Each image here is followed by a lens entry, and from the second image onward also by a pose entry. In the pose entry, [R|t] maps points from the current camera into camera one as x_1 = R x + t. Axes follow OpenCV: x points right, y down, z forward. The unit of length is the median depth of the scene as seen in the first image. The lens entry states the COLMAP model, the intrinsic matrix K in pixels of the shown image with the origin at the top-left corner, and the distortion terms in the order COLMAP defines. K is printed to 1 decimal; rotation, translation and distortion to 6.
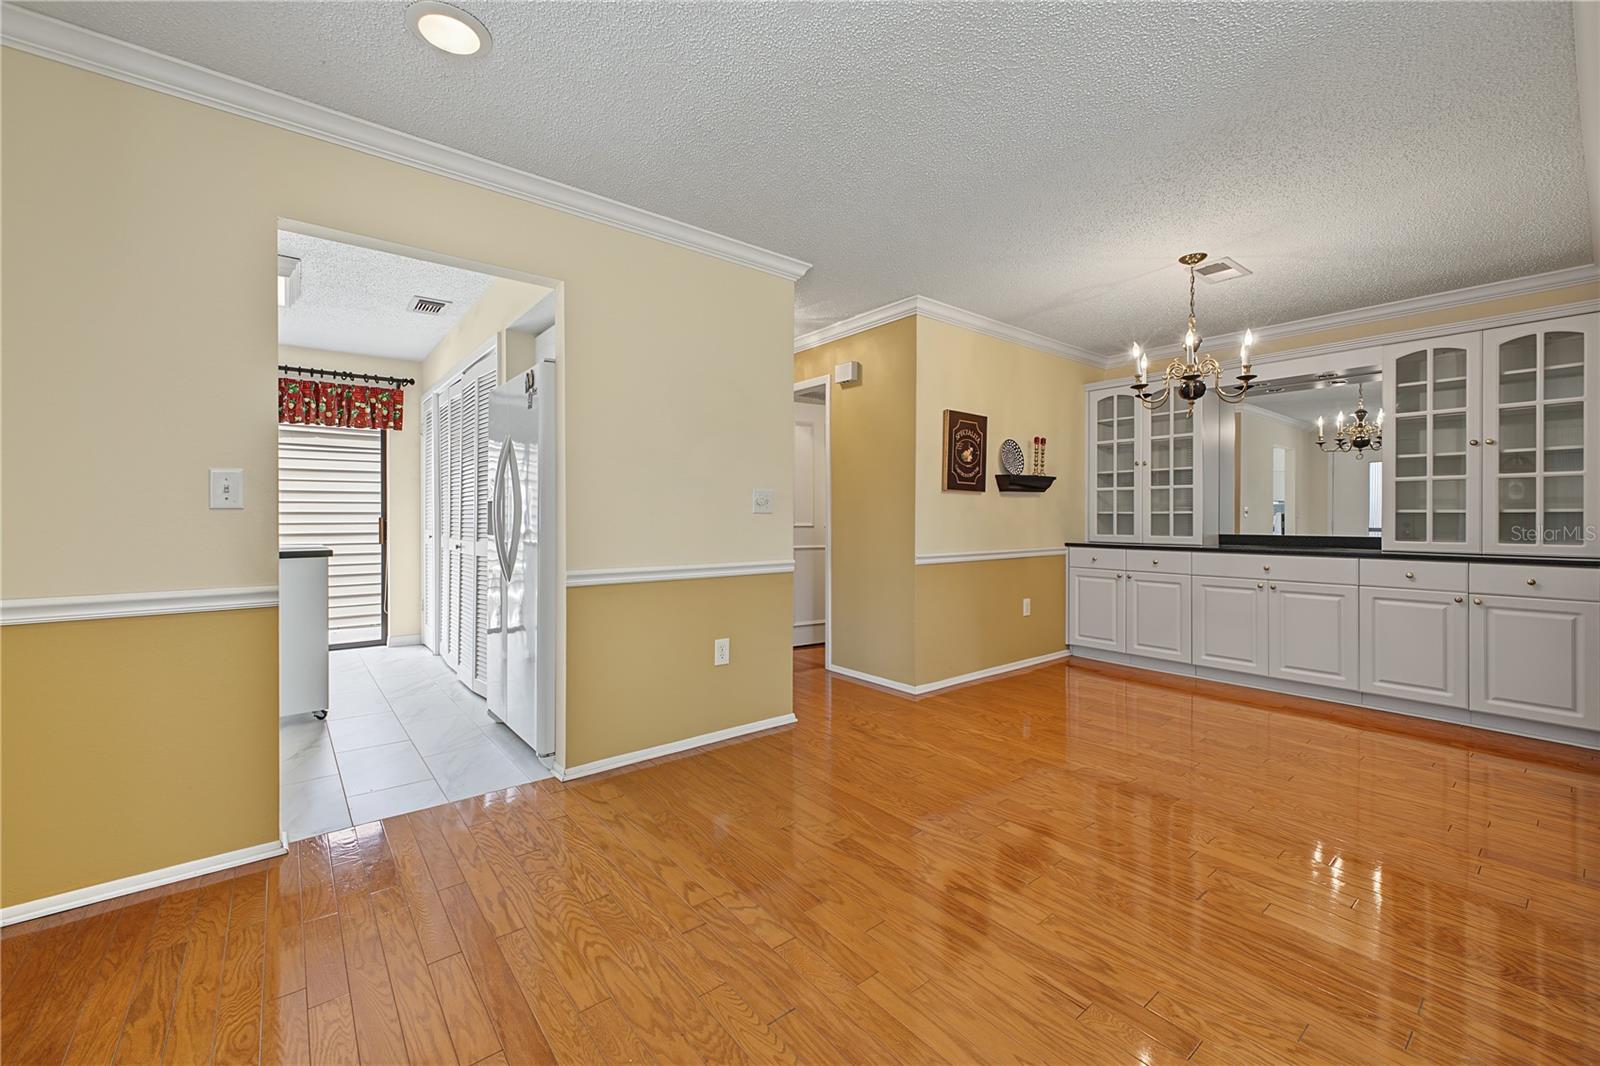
lens RADIAL K [[645.8, 0, 797.0], [0, 645.8, 518.0], [0, 0, 1]] dist [0.021494, -0.006179]
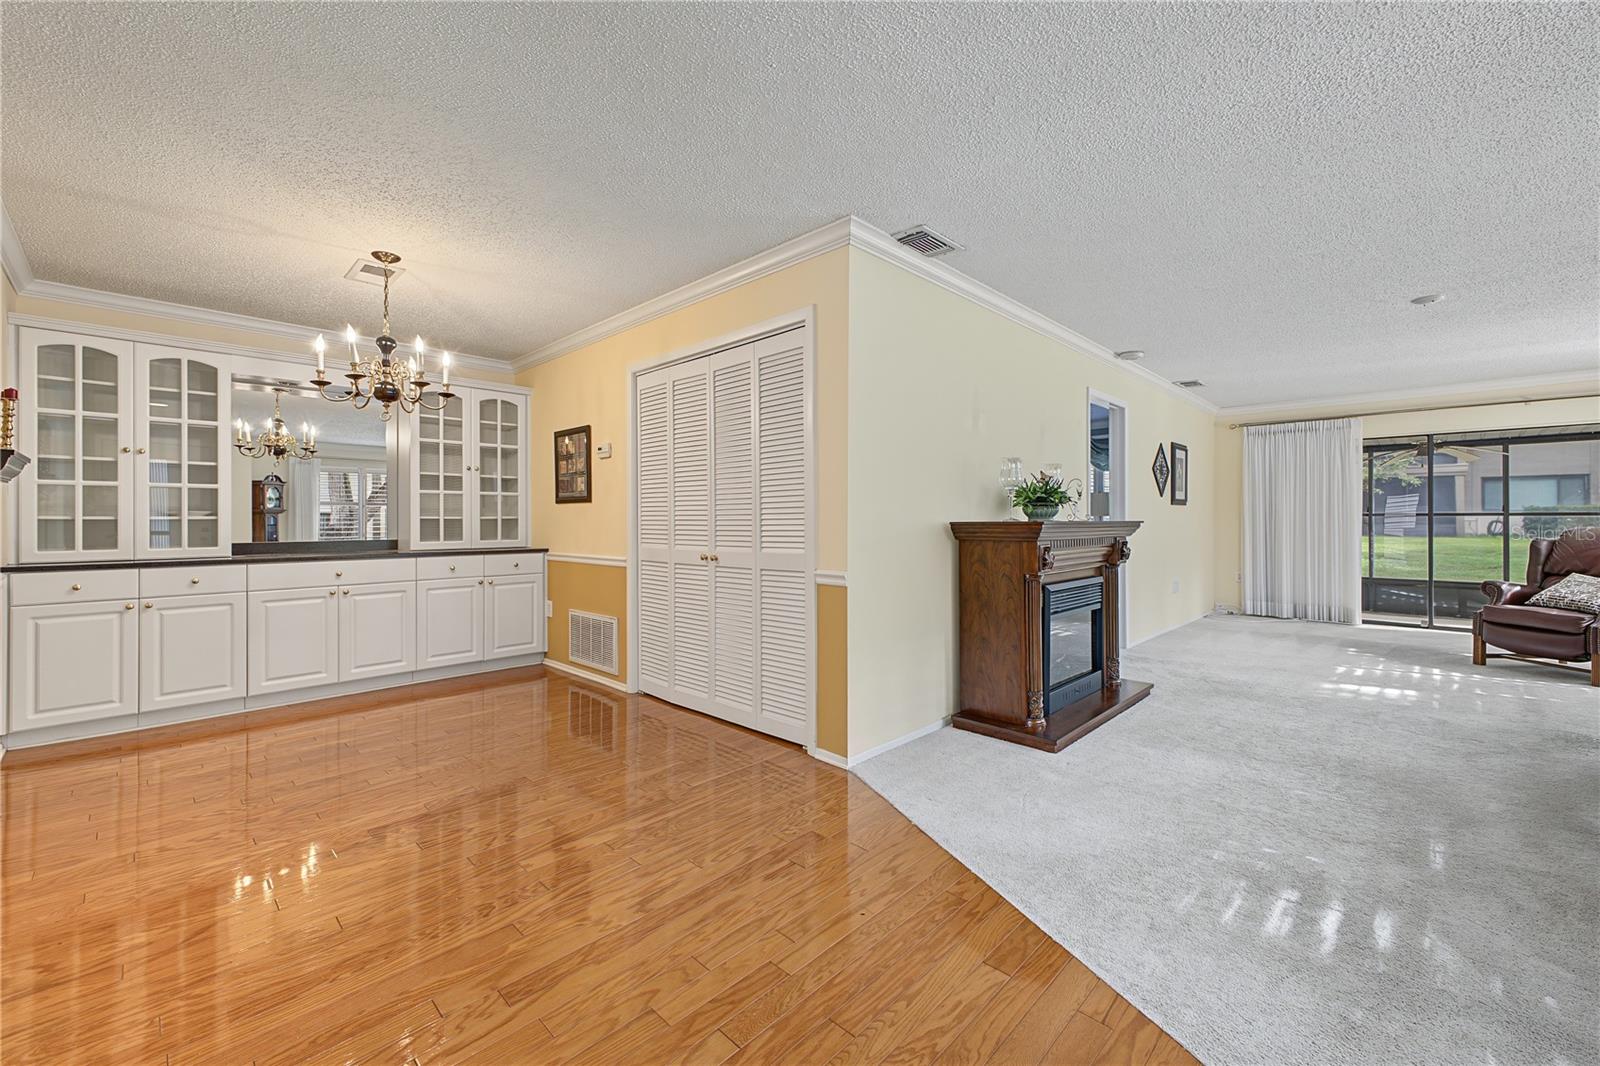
lens RADIAL K [[645.8, 0, 797.0], [0, 645.8, 518.0], [0, 0, 1]] dist [0.021494, -0.006179]
pose [[-0.122630, 0.003556, 0.992446, -0.335861], [0.006205, 0.999977, -0.002817, -0.001607], [-0.992433, 0.005813, -0.122650, 0.399073]]
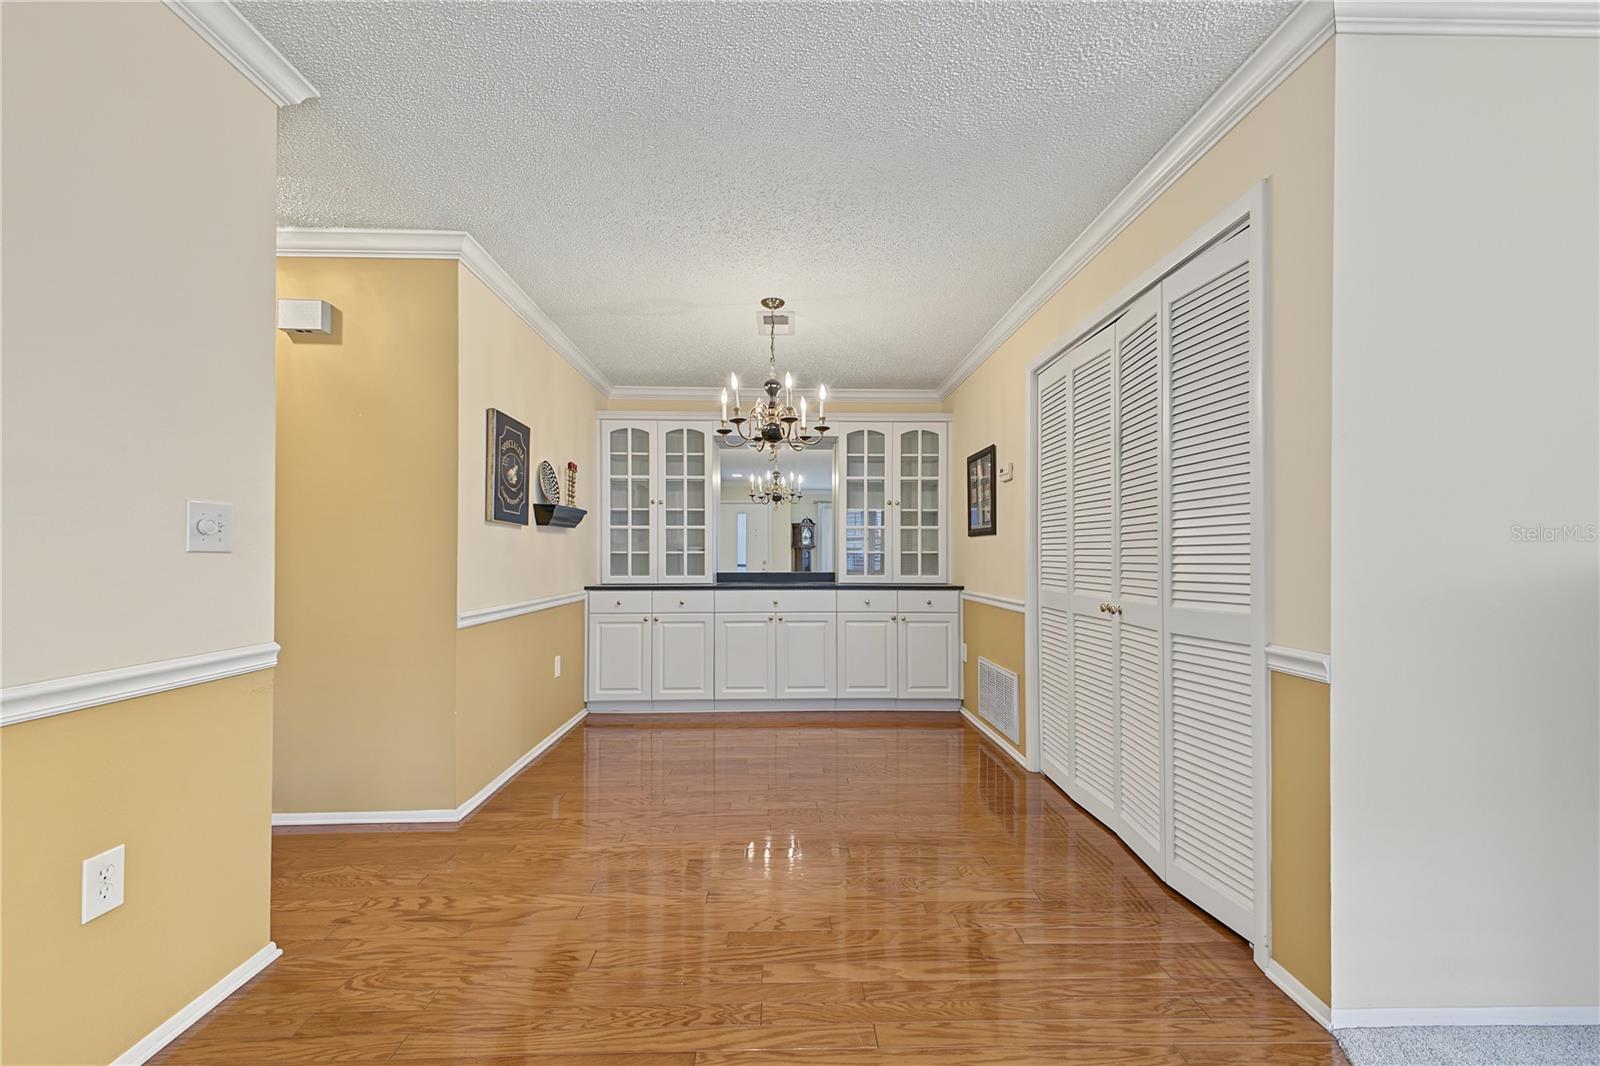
lens RADIAL K [[647.5, 0, 798.9], [0, 647.5, 551.5], [0, 0, 1]] dist [0.025978, -0.007897]
pose [[0.597676, 0.005400, 0.801719, -0.140615], [0.001388, 0.999969, -0.007770, -0.002188], [-0.801736, 0.005757, 0.597650, 0.282239]]
